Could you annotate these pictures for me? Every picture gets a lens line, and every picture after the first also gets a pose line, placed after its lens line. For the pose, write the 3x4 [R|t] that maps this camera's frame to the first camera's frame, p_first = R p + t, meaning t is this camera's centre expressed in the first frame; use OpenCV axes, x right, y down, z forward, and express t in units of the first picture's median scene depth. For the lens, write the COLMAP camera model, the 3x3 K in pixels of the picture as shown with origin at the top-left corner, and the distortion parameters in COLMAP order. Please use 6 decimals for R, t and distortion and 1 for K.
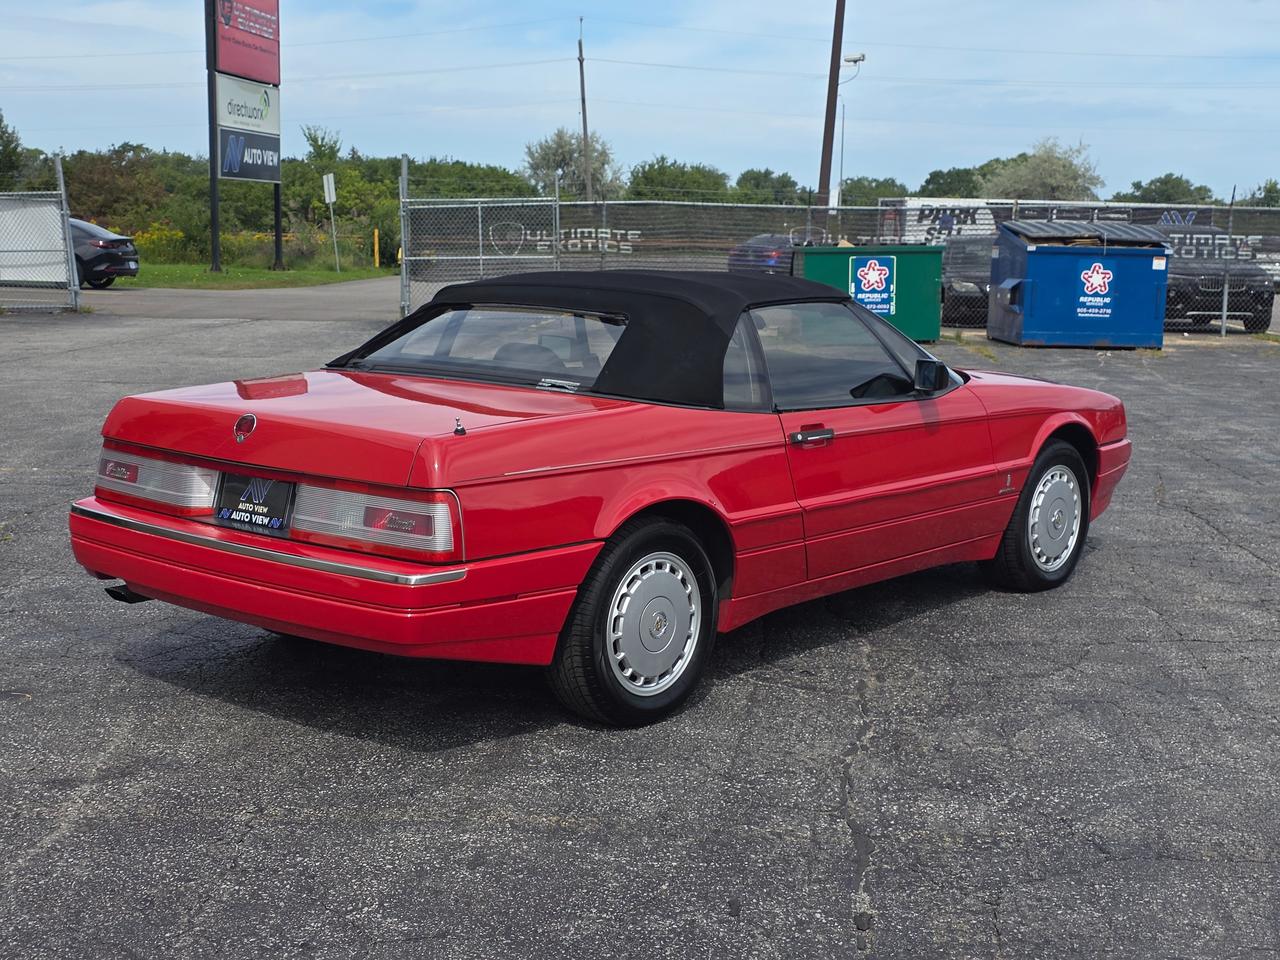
lens RADIAL K [[1722.9, 0, 640.0], [0, 1722.9, 480.0], [0, 0, 1]] dist [0.150870, -0.447953]
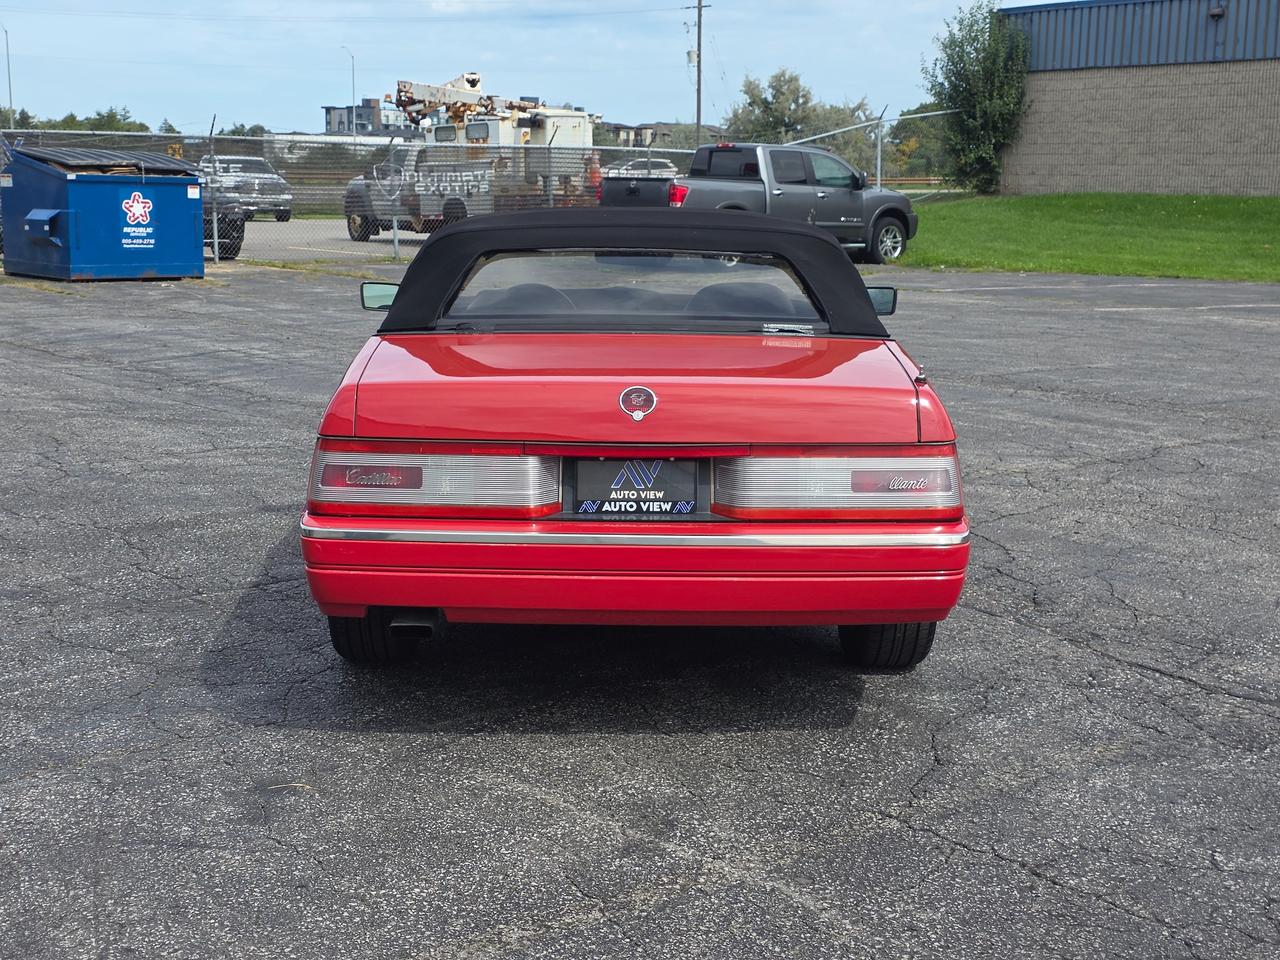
lens RADIAL K [[1705.3, 0, 671.0], [0, 1705.3, 478.2], [0, 0, 1]] dist [0.136874, -0.342187]
pose [[0.744385, -0.122529, 0.656413, -0.571678], [0.094953, 0.992454, 0.077579, -0.041832], [-0.660965, 0.004580, 0.750403, 0.266047]]
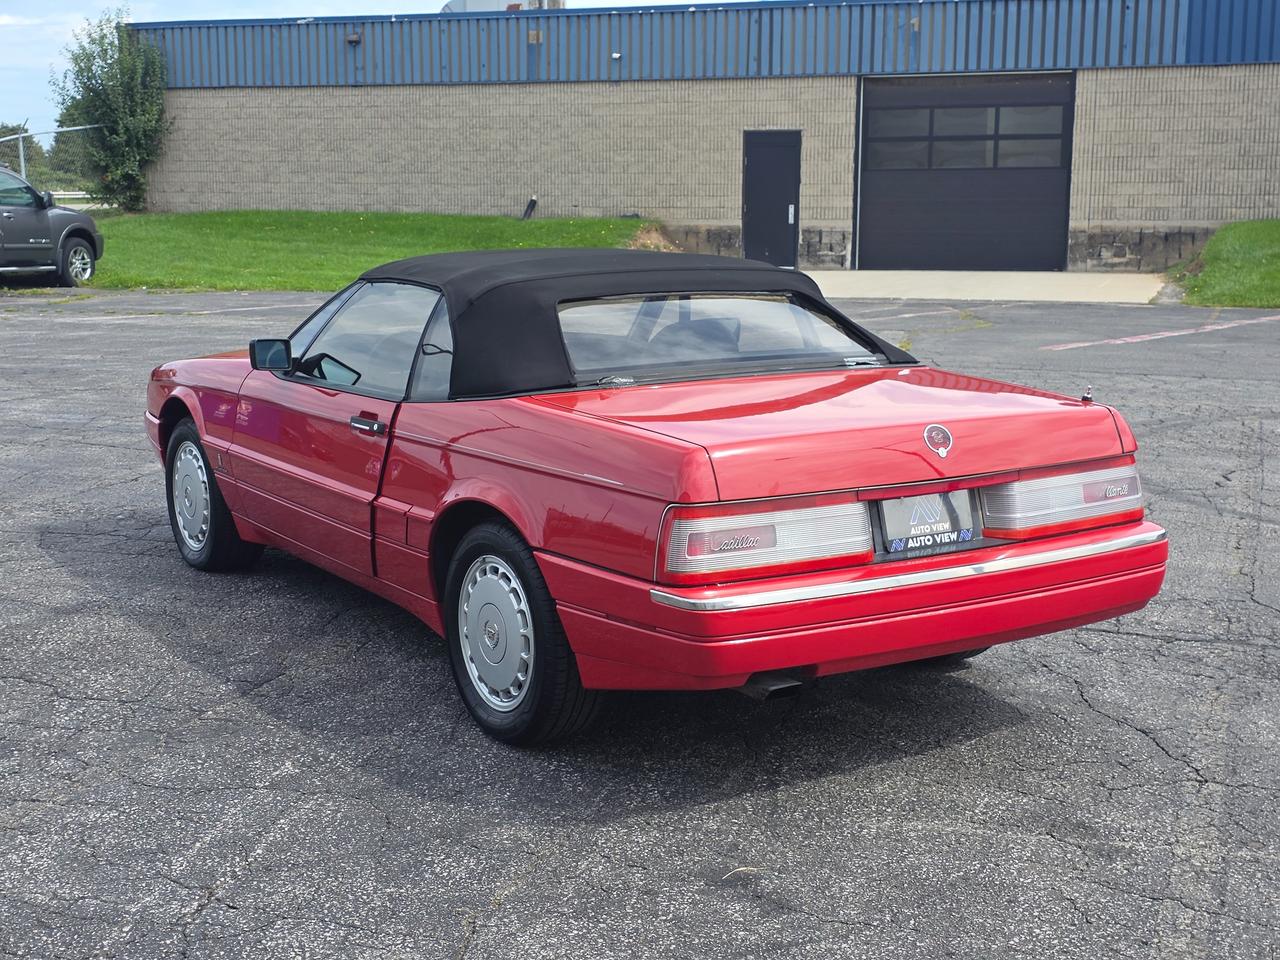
lens RADIAL K [[1689.3, 0, 640.0], [0, 1689.3, 480.0], [0, 0, 1]] dist [0.122181, -0.305884]
pose [[0.266251, -0.174915, 0.947900, -0.815231], [0.139832, 0.980004, 0.141563, -0.114842], [-0.953707, 0.094856, 0.285386, 0.666643]]
